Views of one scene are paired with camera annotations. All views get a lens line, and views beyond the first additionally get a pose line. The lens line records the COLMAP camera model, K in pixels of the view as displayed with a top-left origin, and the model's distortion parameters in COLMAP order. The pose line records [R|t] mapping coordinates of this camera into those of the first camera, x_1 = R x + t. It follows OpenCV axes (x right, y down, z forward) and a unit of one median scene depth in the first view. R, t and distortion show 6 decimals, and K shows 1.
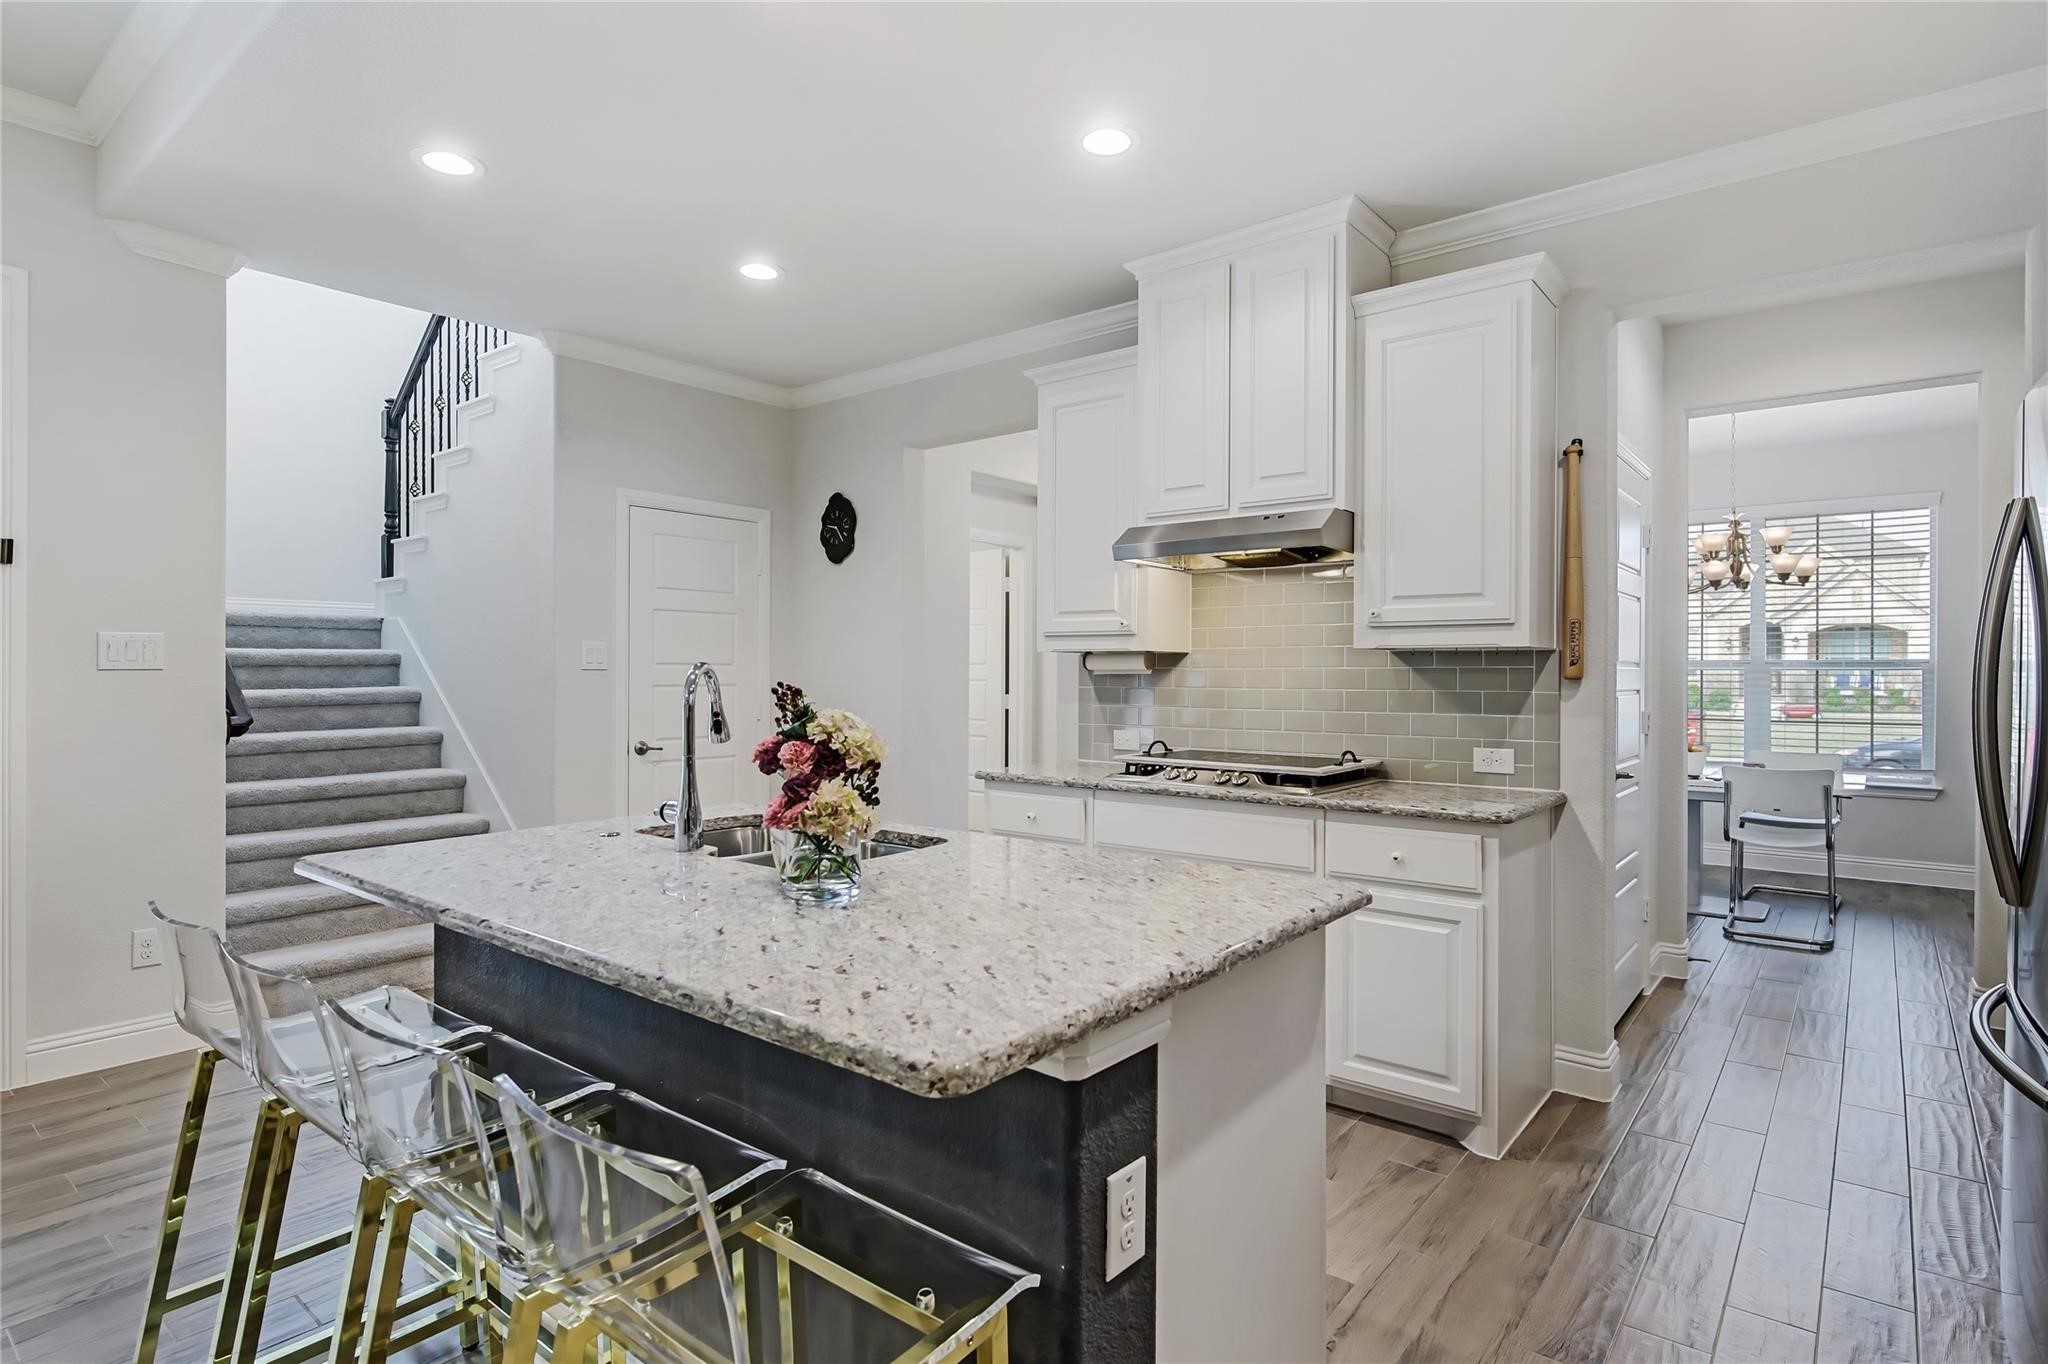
lens RADIAL K [[1043.7, 0, 1033.8], [0, 1043.7, 673.1], [0, 0, 1]] dist [0.003341, 0.000341]
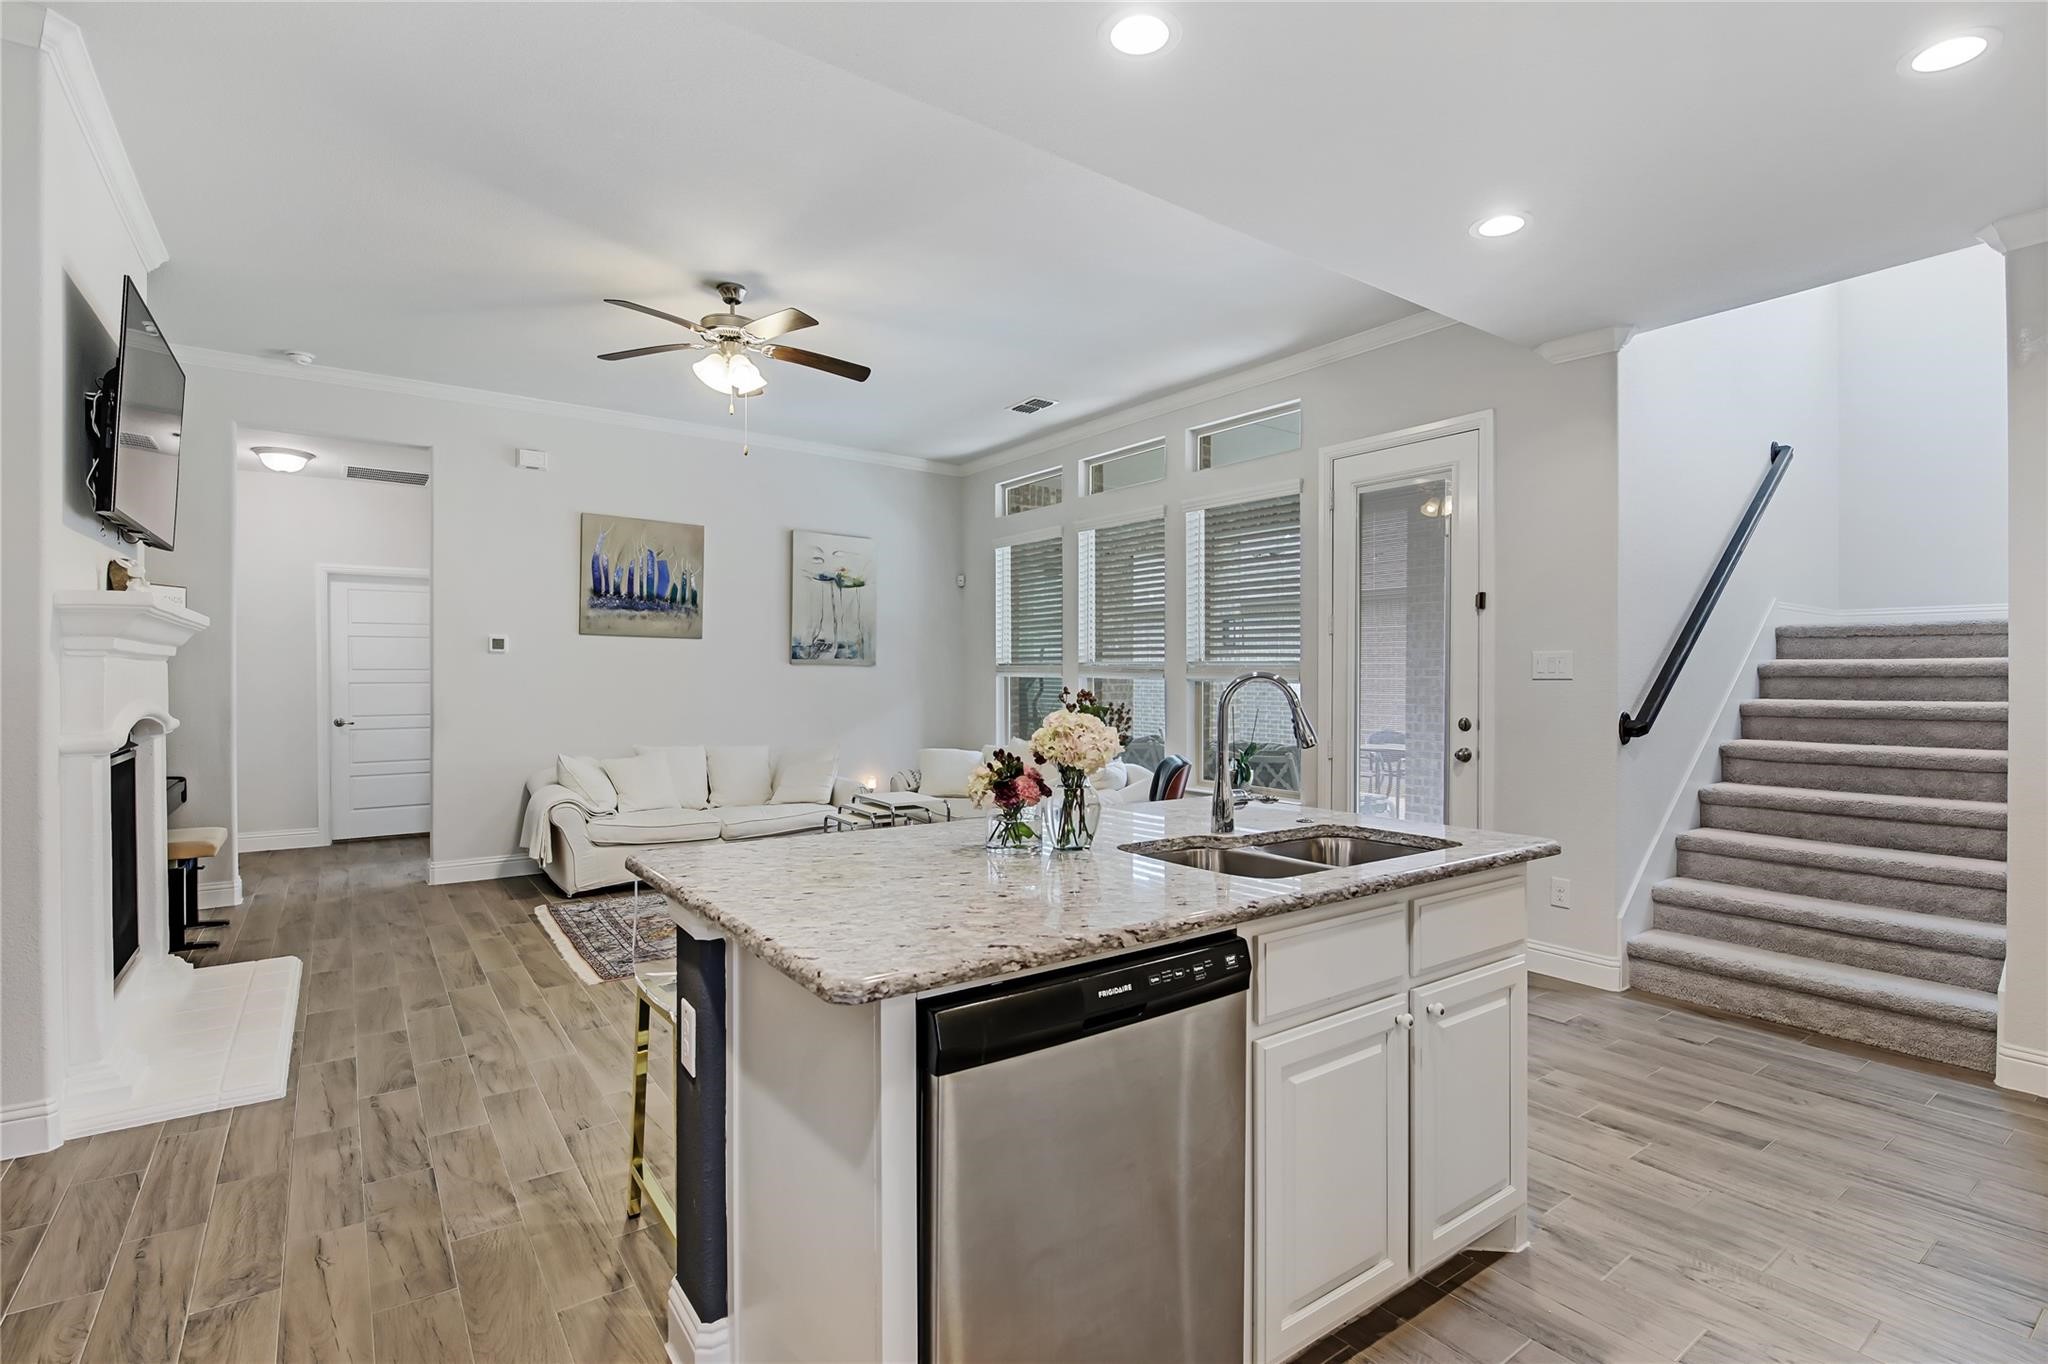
lens RADIAL K [[948.6, 0, 1031.6], [0, 948.6, 669.1], [0, 0, 1]] dist [-0.013814, -0.001459]
pose [[-0.251962, -0.007993, -0.967704, 0.398428], [-0.008998, 0.999942, -0.005916, -0.001917], [0.967695, 0.007217, -0.252019, 0.577817]]
